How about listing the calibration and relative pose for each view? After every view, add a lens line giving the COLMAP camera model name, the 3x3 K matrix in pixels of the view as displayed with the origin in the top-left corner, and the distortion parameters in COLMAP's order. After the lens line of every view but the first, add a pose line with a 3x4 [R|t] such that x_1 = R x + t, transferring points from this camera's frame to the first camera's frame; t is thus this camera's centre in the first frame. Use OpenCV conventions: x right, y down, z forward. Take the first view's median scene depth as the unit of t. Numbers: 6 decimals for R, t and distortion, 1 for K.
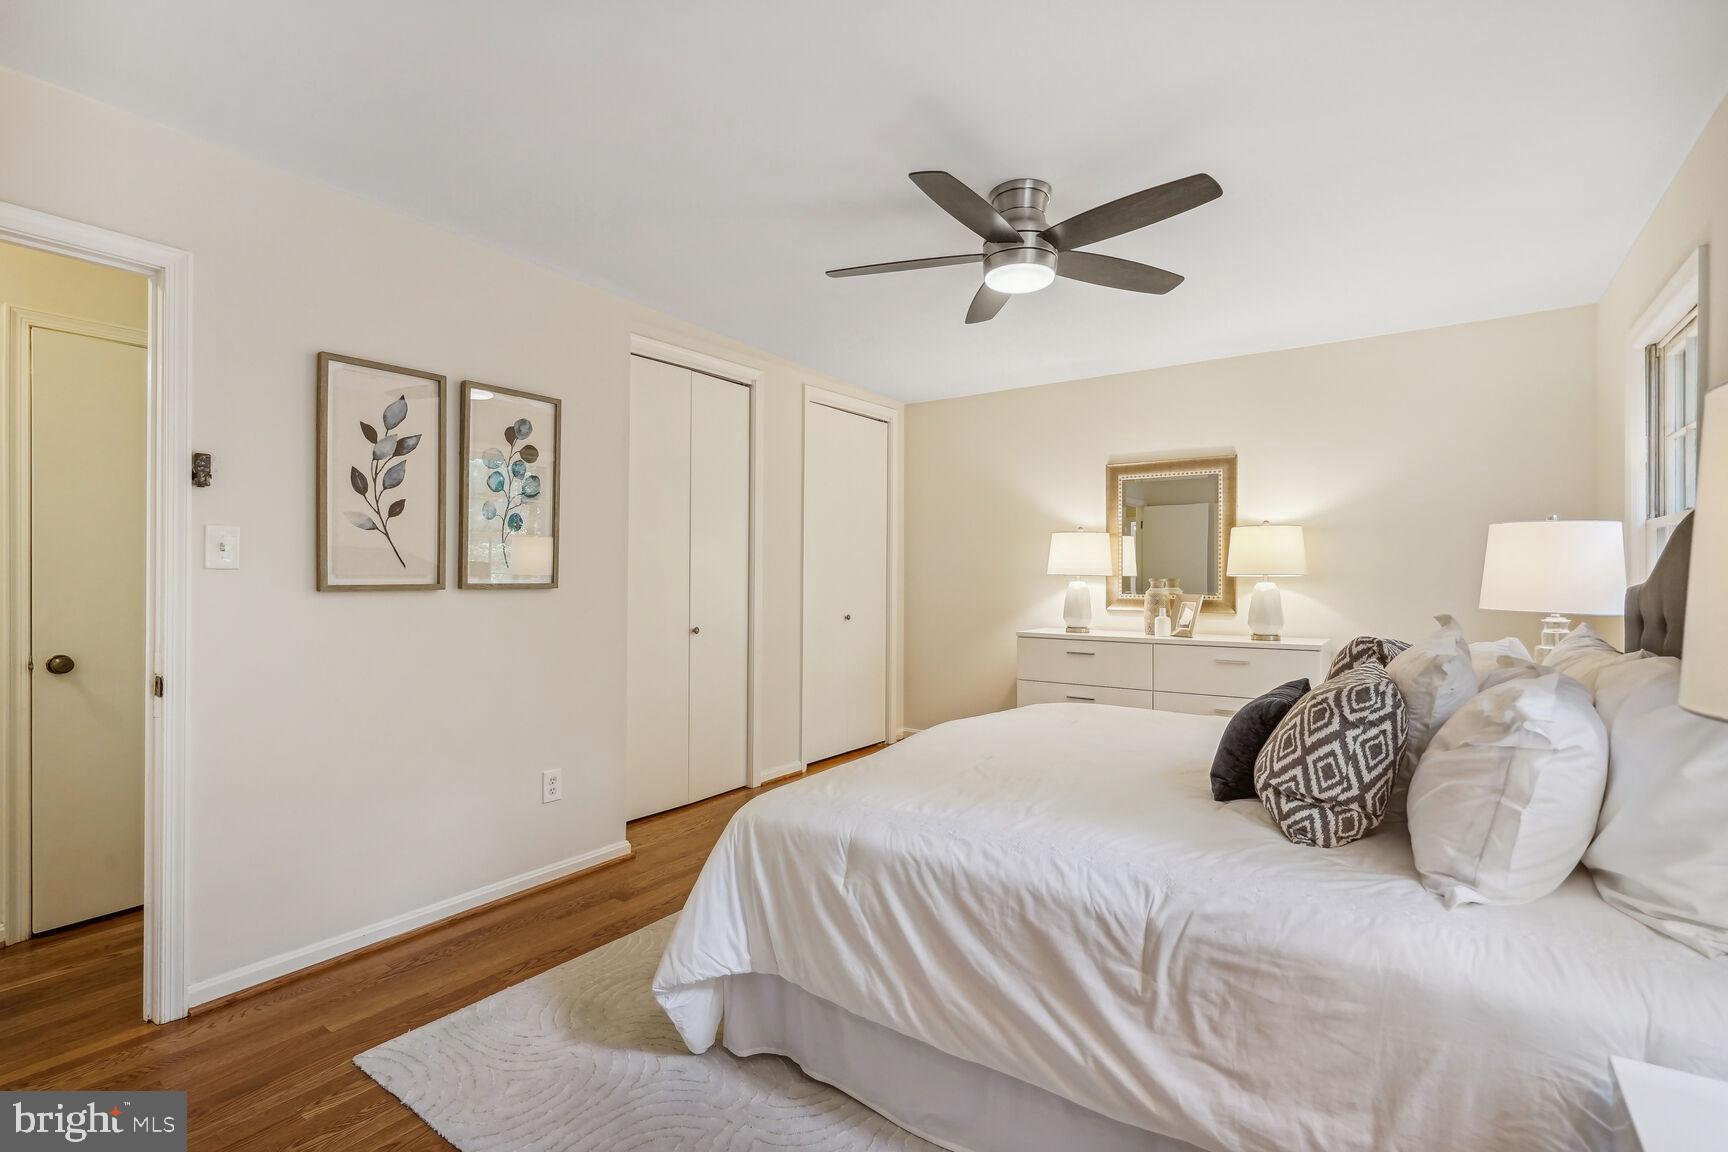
lens RADIAL K [[794.9, 0, 852.1], [0, 794.9, 572.7], [0, 0, 1]] dist [-0.003188, -0.000036]
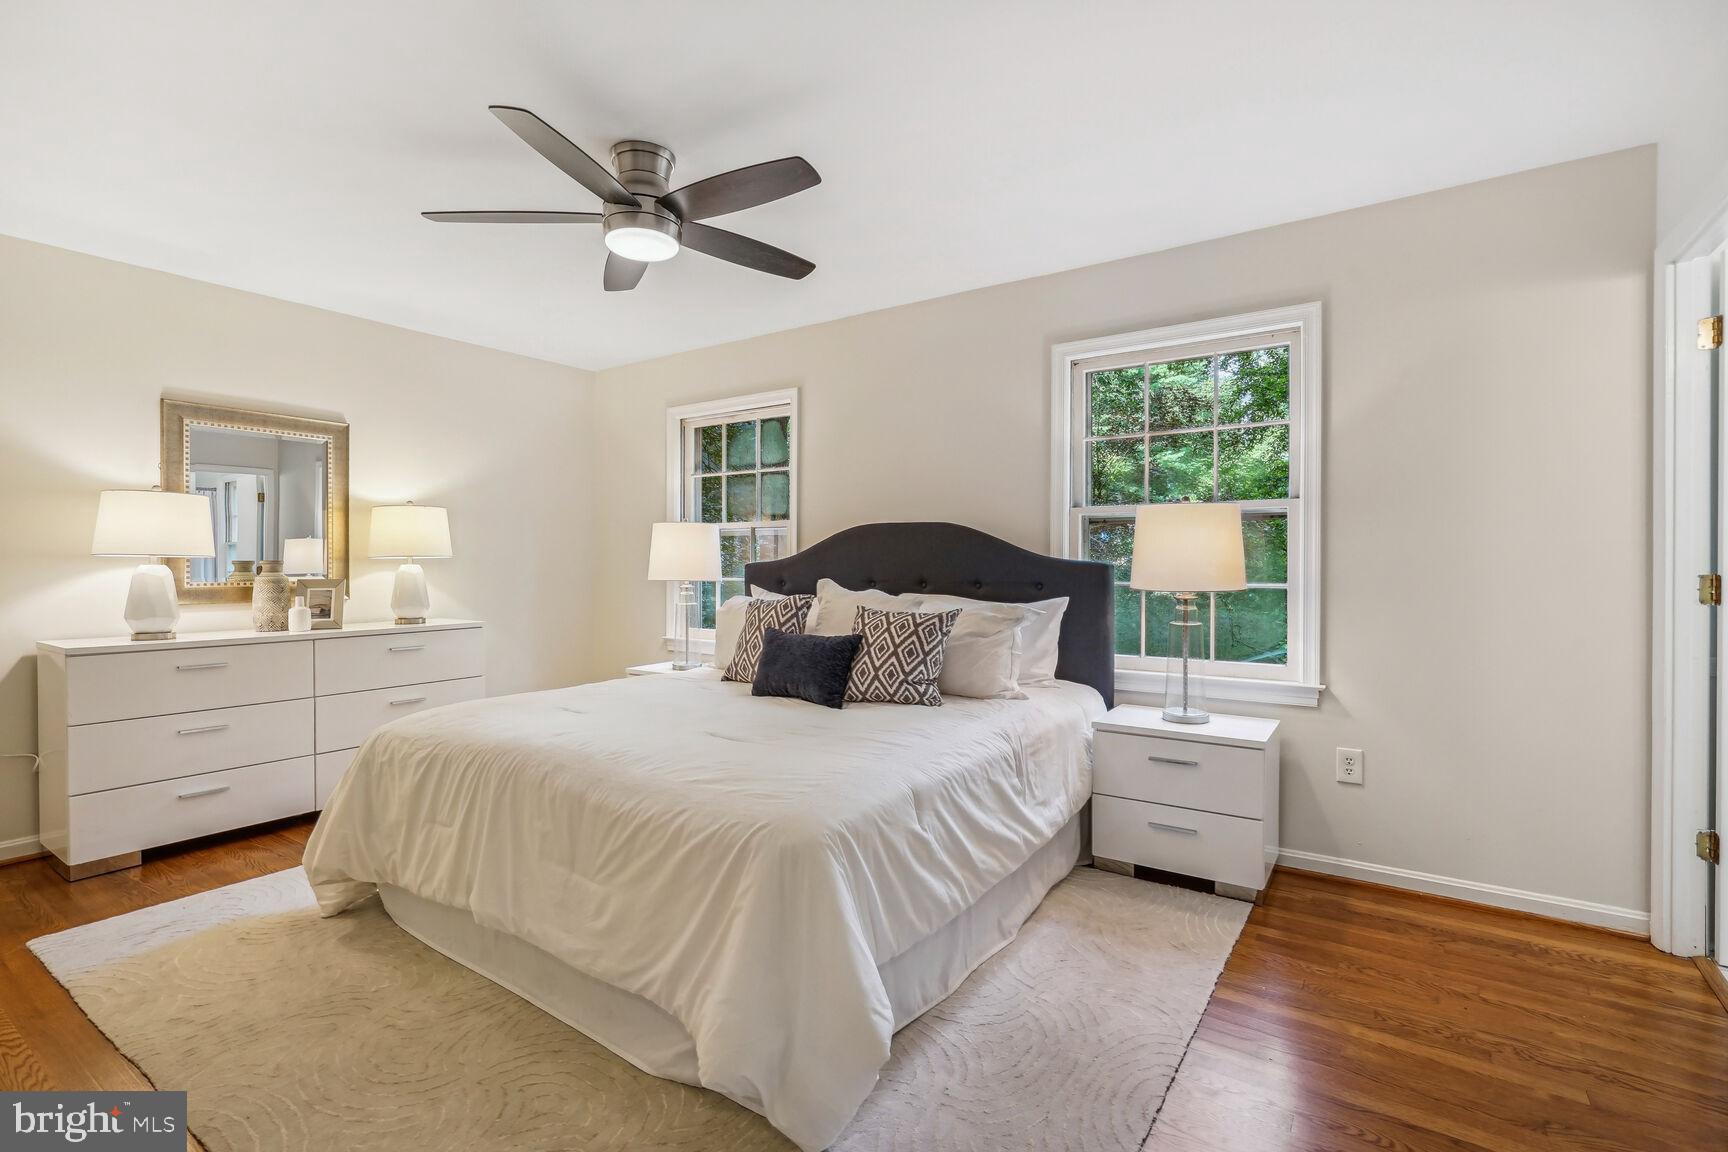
lens RADIAL K [[794.9, 0, 853.2], [0, 794.9, 575.4], [0, 0, 1]] dist [-0.003188, -0.000036]
pose [[-0.018718, -0.012667, 0.999745, -0.969336], [-0.004093, 0.999912, 0.012592, 0.022174], [-0.999816, -0.003856, -0.018768, 0.974184]]
